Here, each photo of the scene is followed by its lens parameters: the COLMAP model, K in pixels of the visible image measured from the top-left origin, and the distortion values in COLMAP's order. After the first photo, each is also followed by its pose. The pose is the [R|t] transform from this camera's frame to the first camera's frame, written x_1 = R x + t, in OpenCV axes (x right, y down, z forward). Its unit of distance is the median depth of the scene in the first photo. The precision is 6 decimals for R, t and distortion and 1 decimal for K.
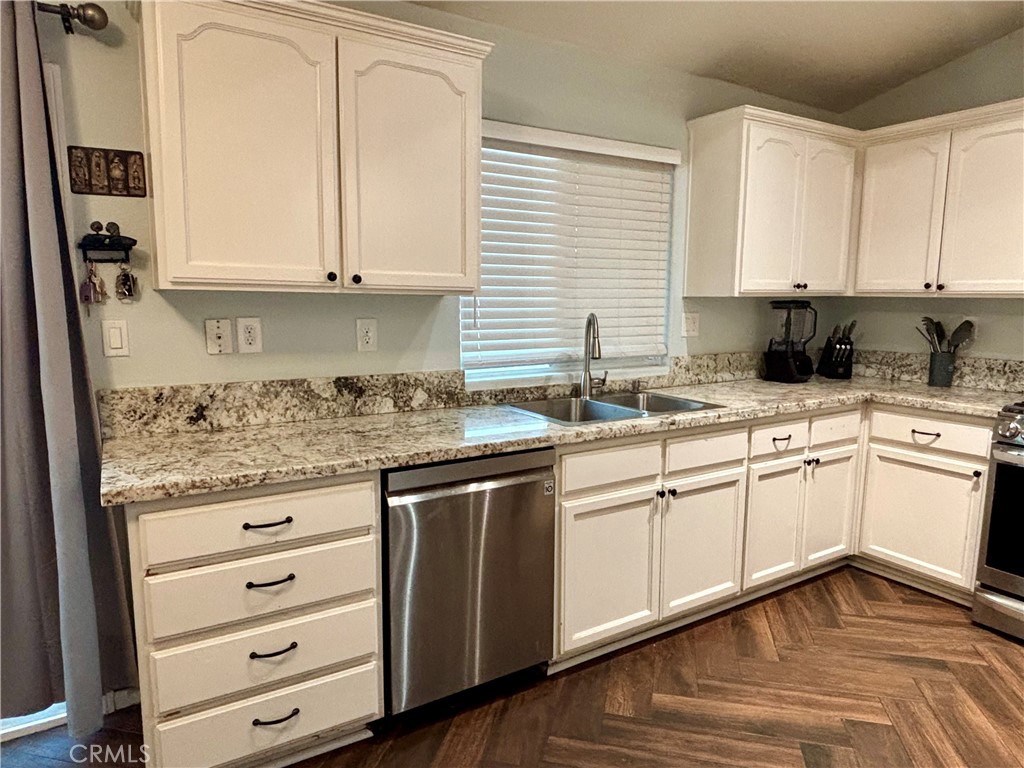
lens RADIAL K [[646.3, 0, 506.2], [0, 646.3, 385.8], [0, 0, 1]] dist [0.015689, -0.023025]
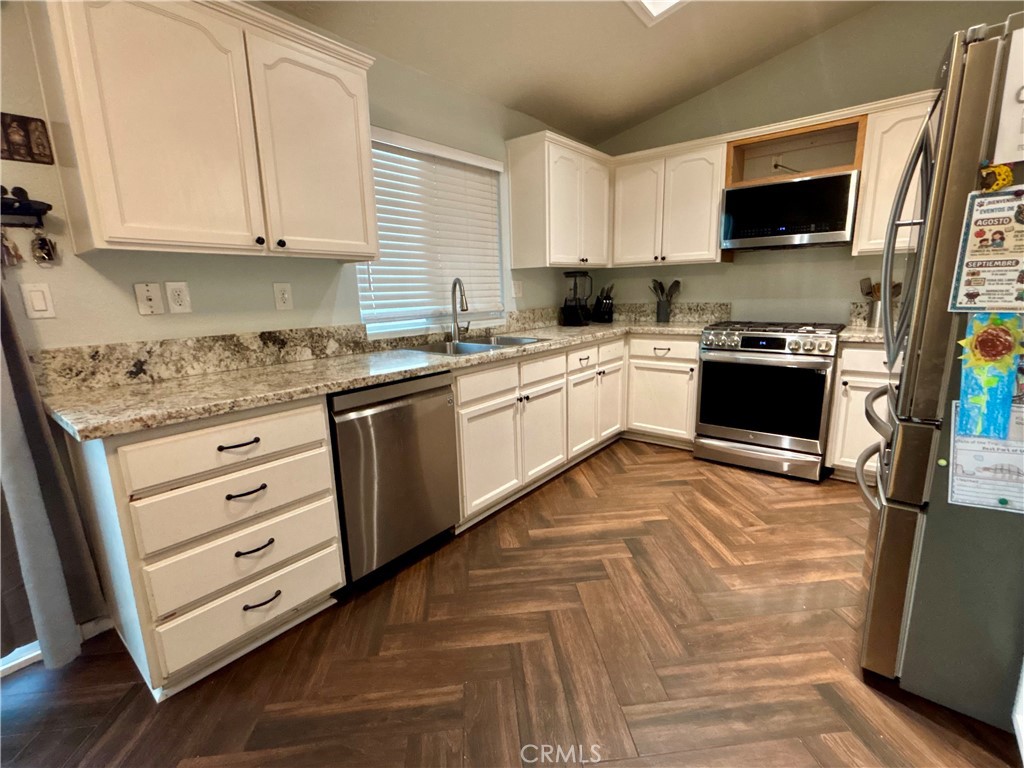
lens RADIAL K [[468.2, 0, 509.1], [0, 468.2, 387.8], [0, 0, 1]] dist [-0.004747, 0.001839]
pose [[0.940712, -0.098676, 0.324536, -0.132311], [0.077031, 0.993901, 0.078913, 0.061583], [-0.330344, -0.049235, 0.942576, 0.021352]]
